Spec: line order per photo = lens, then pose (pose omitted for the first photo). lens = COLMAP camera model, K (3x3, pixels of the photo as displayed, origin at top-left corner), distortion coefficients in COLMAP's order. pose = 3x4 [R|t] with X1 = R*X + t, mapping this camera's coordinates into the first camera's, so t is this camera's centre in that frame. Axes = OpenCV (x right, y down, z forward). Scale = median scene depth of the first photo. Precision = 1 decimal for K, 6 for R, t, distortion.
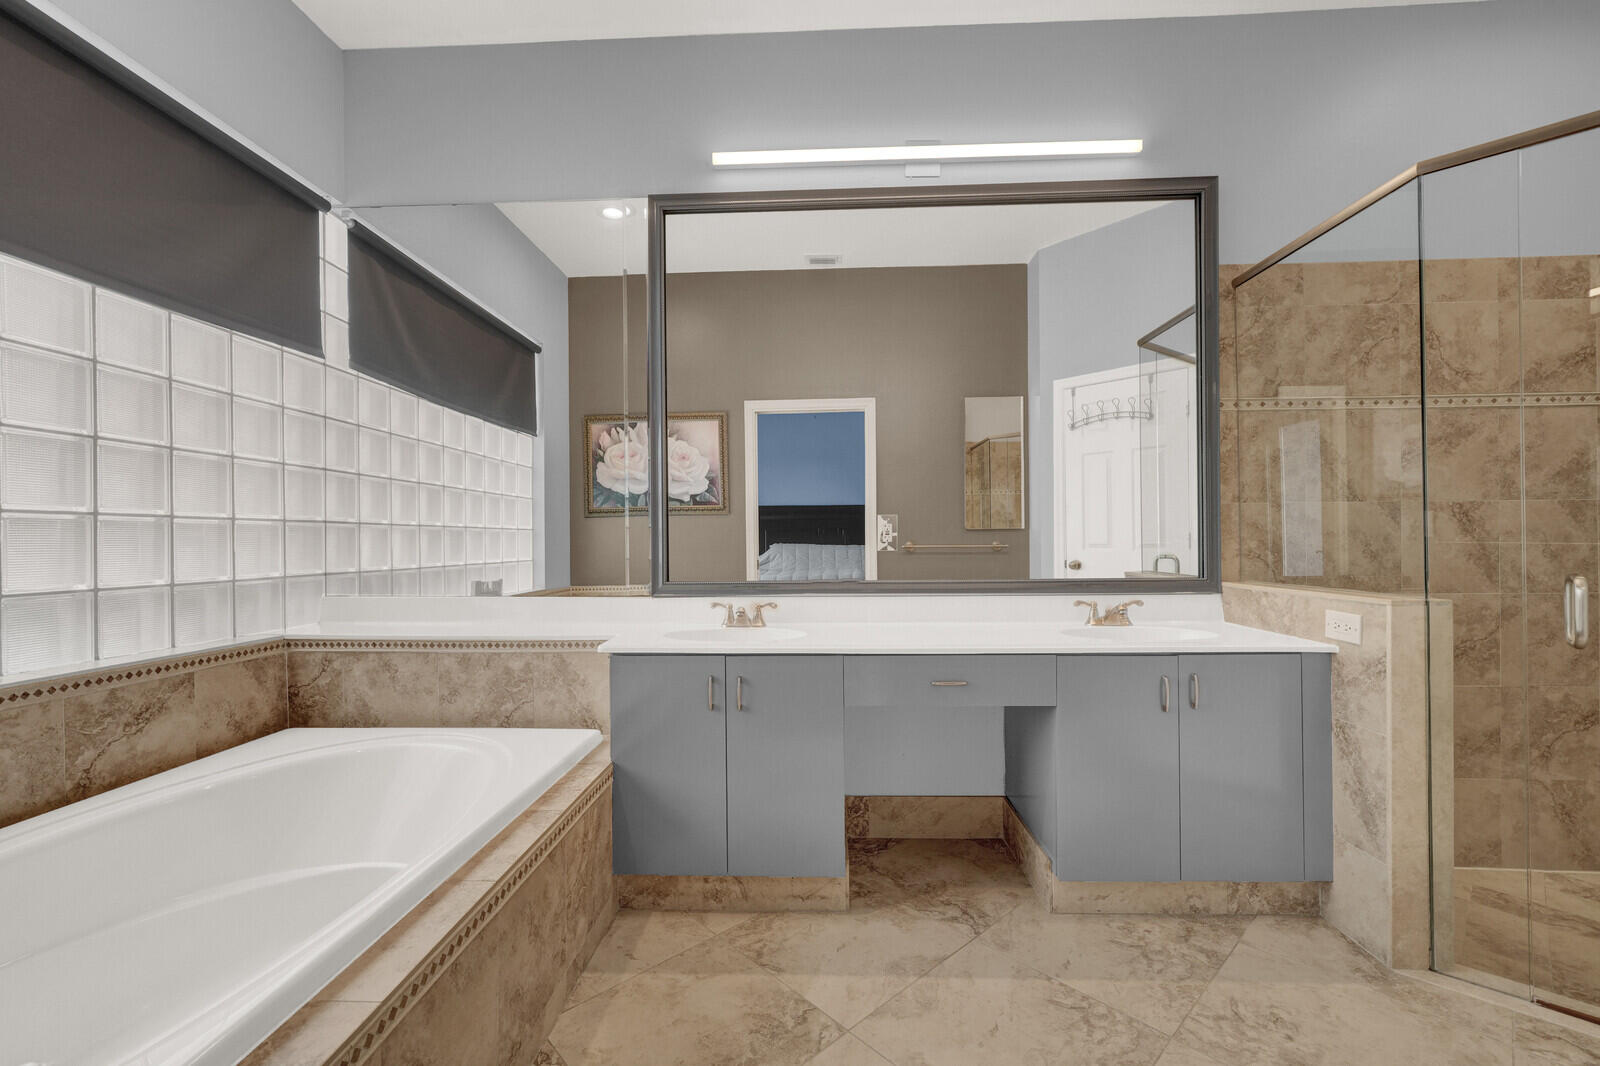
lens RADIAL K [[654.5, 0, 802.0], [0, 654.5, 536.9], [0, 0, 1]] dist [-0.003266, 0.000014]
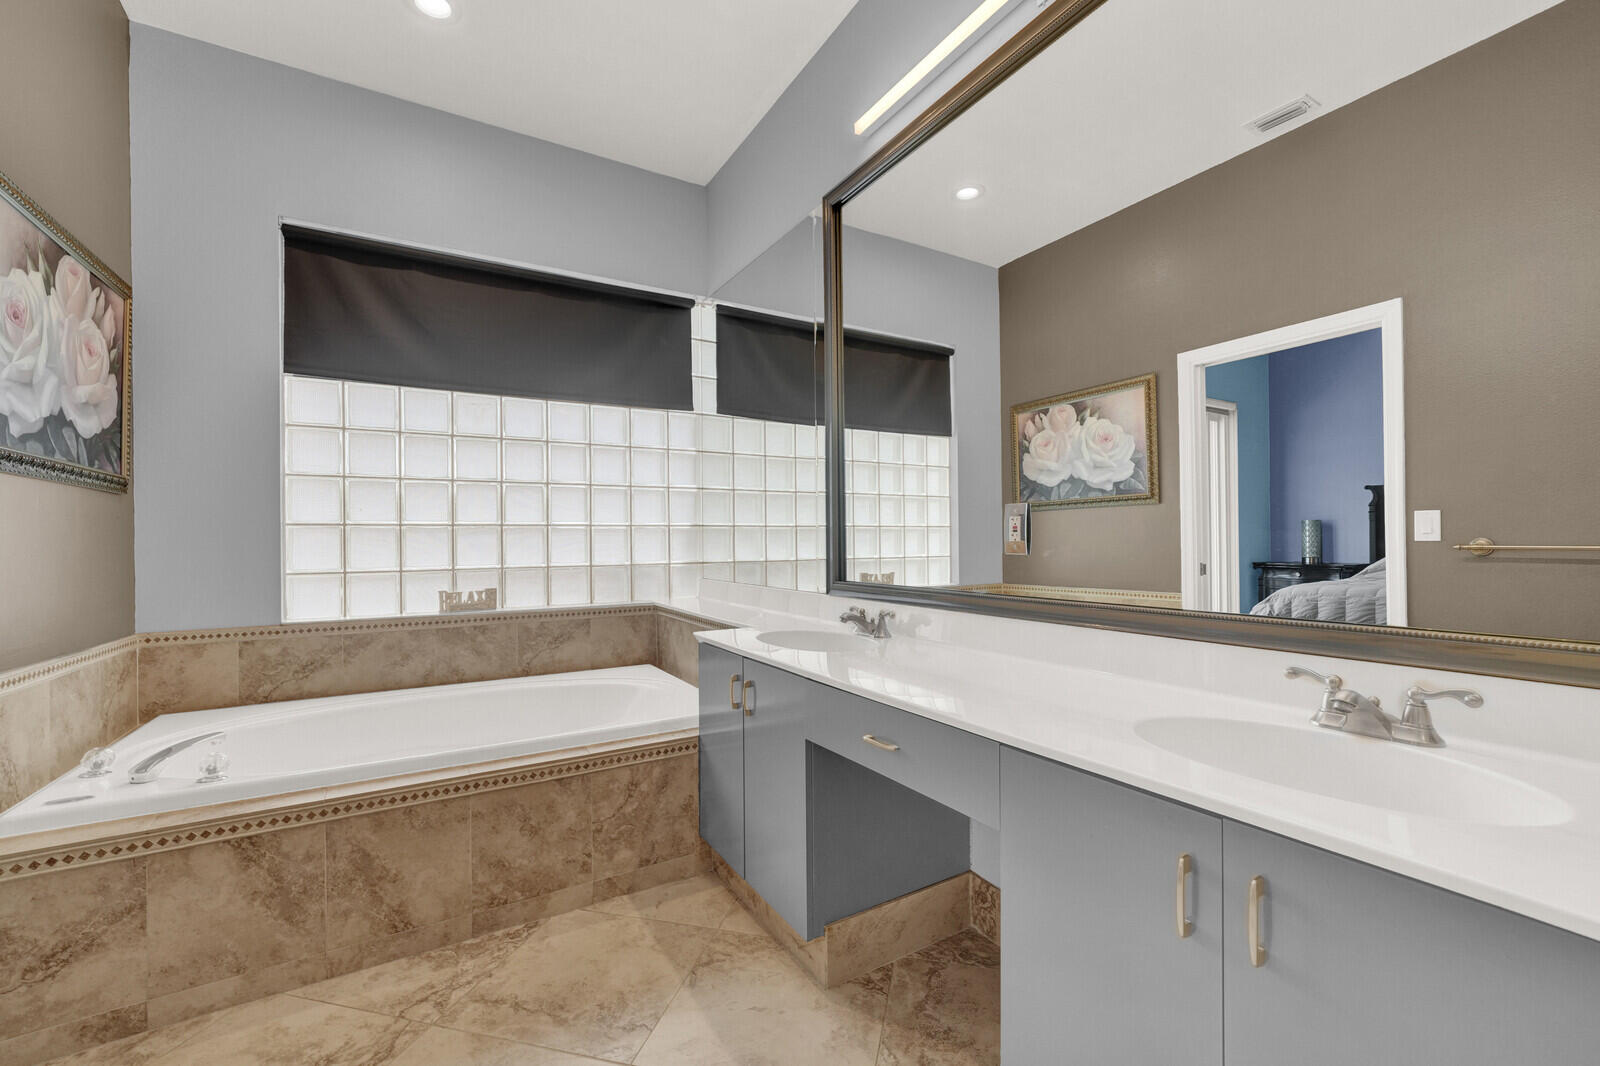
lens RADIAL K [[654.5, 0, 804.4], [0, 654.5, 537.2], [0, 0, 1]] dist [-0.003266, 0.000014]
pose [[0.553407, 0.000071, -0.832911, 0.588547], [0.007886, 0.999955, 0.005325, -0.003428], [0.832873, -0.009515, 0.553382, 0.413402]]
